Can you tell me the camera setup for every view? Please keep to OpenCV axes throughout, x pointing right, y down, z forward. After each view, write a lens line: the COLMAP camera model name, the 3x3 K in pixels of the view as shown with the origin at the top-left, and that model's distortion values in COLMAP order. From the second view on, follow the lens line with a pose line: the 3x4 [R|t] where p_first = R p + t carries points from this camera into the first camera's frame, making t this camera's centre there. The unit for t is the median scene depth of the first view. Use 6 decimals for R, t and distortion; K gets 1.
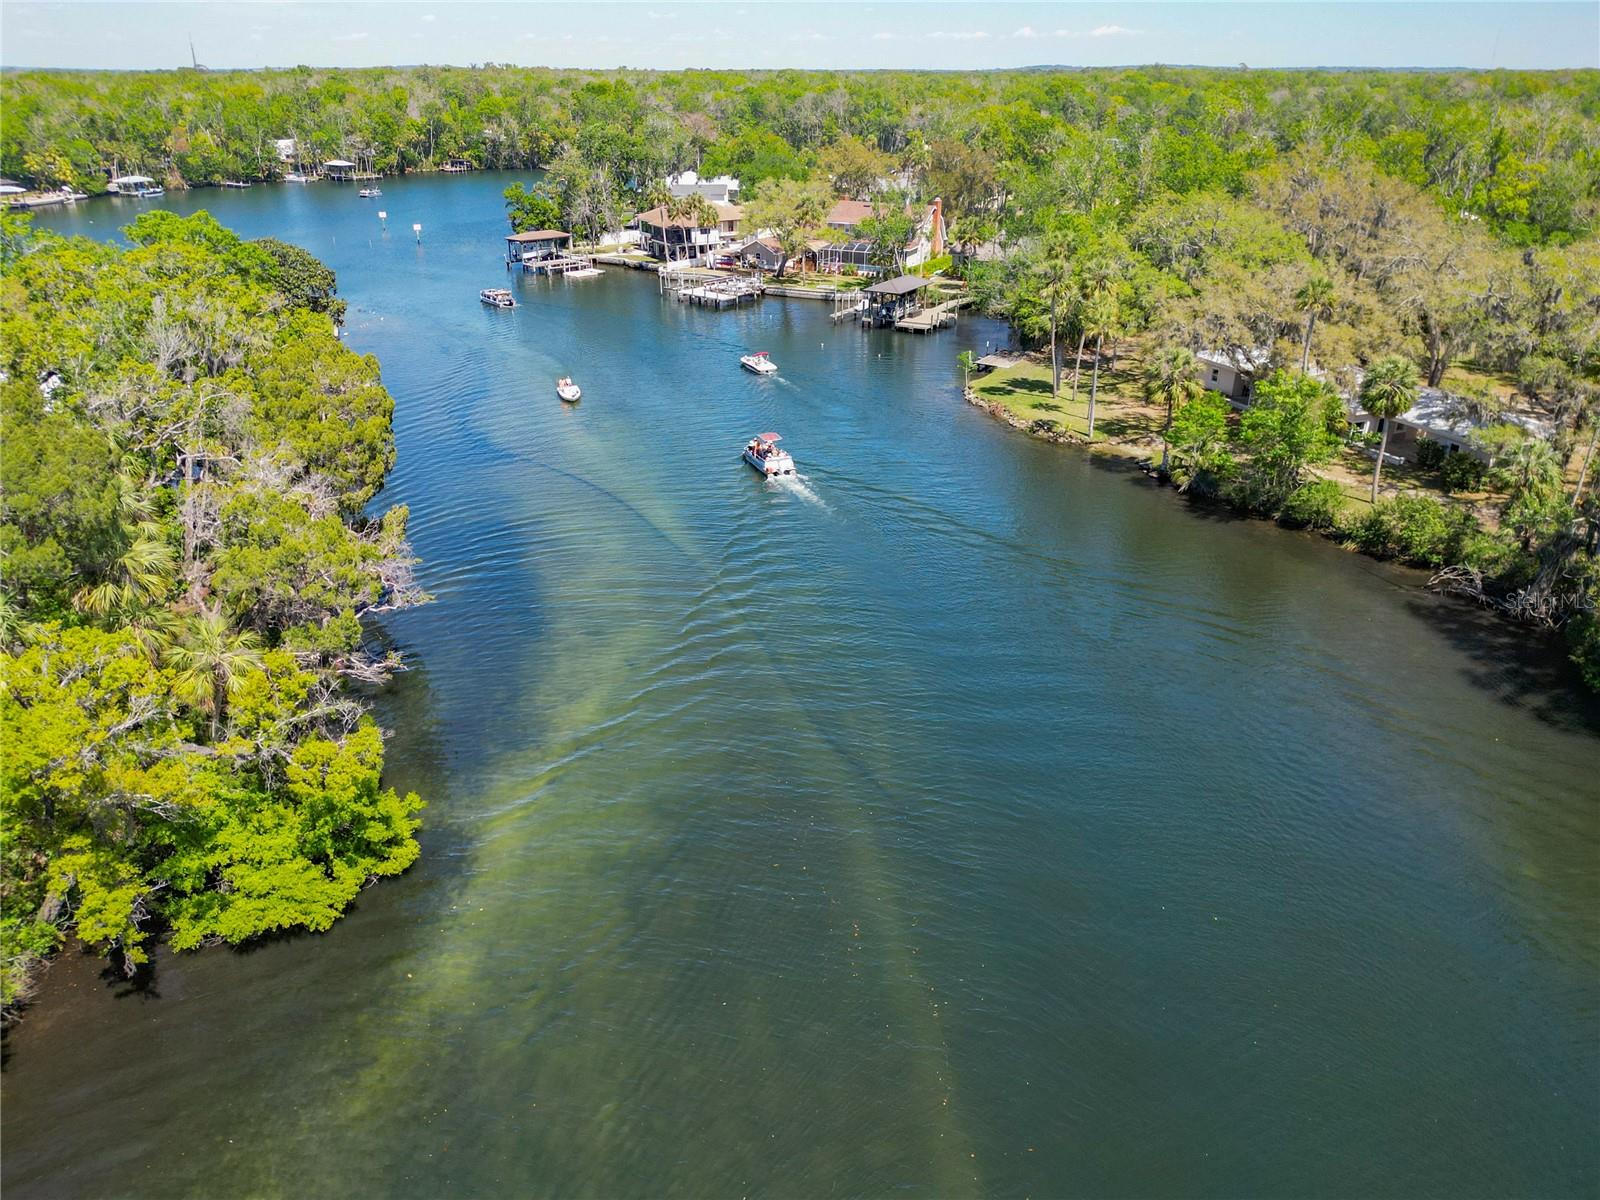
lens RADIAL K [[1121.6, 0, 822.4], [0, 1121.6, 599.8], [0, 0, 1]] dist [0.065767, -0.071761]
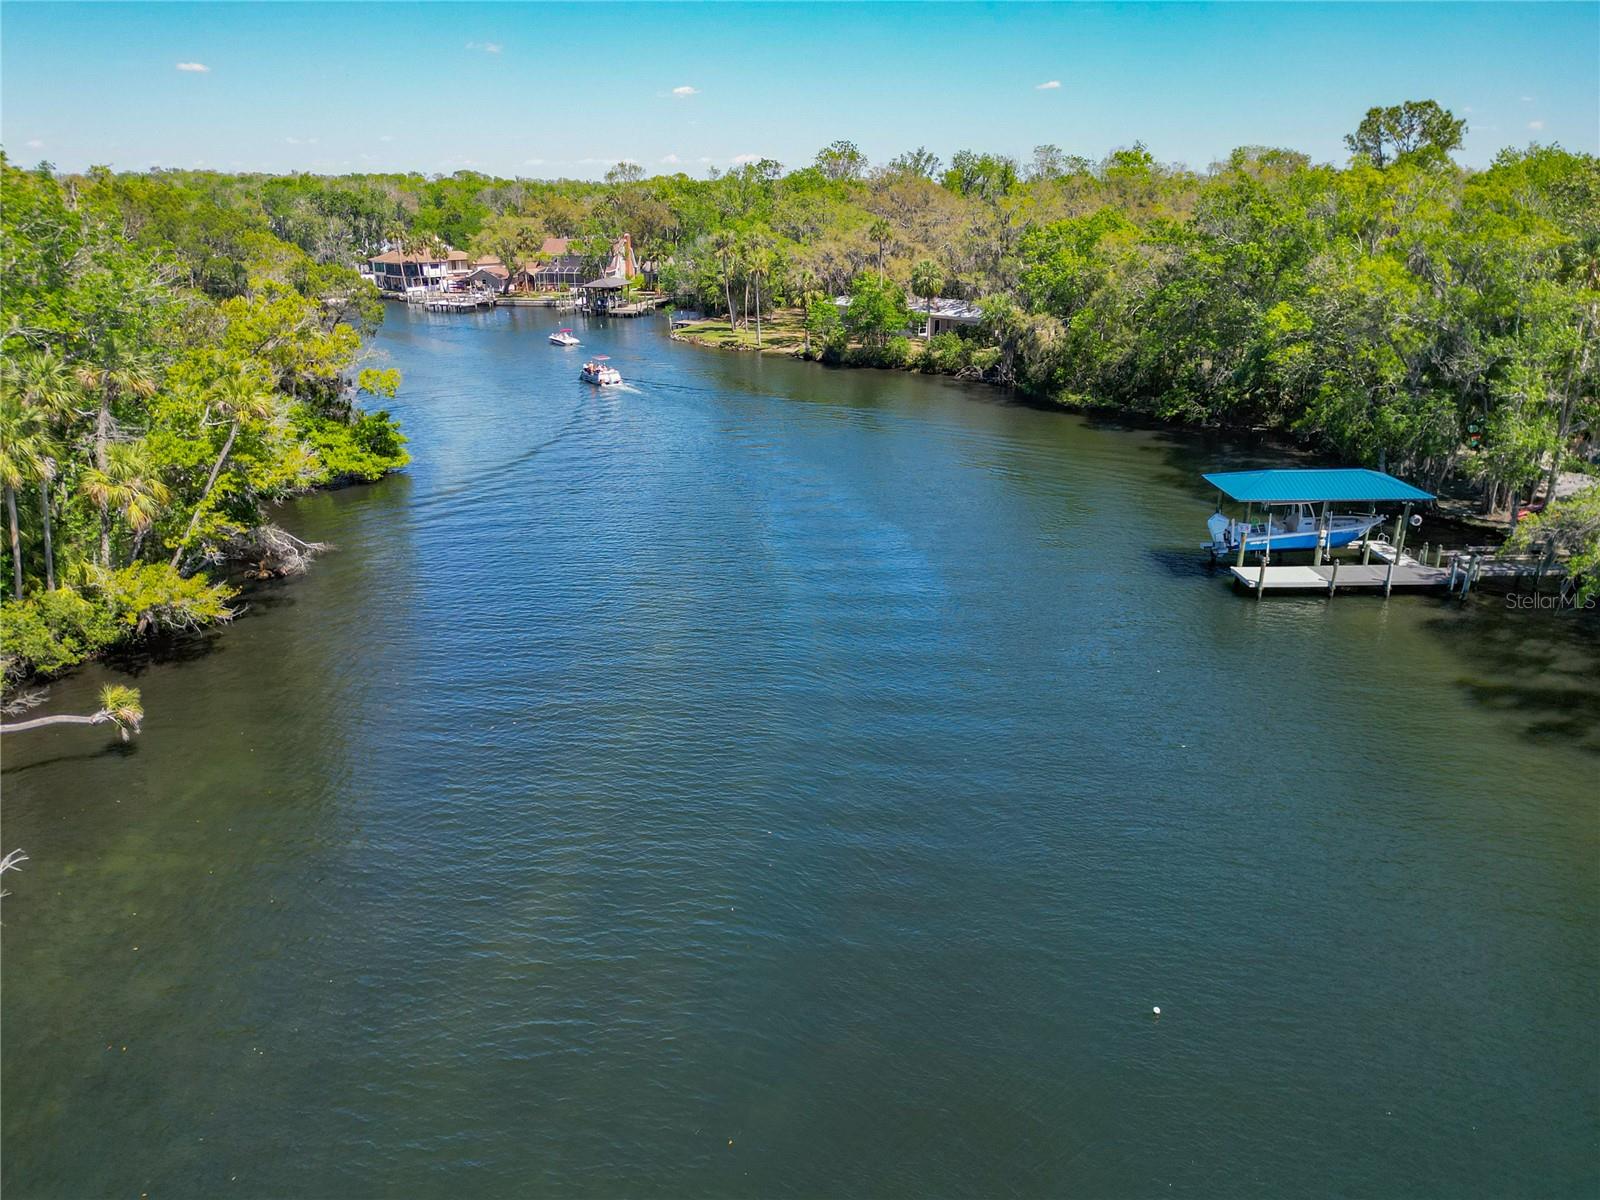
lens RADIAL K [[1108.7, 0, 800.0], [0, 1108.7, 600.0], [0, 0, 1]] dist [0.021085, 0.000069]
pose [[0.965084, -0.099025, 0.242502, -0.066833], [0.119137, 0.990429, -0.069692, 0.202390], [-0.233279, 0.096149, 0.967645, -0.267732]]
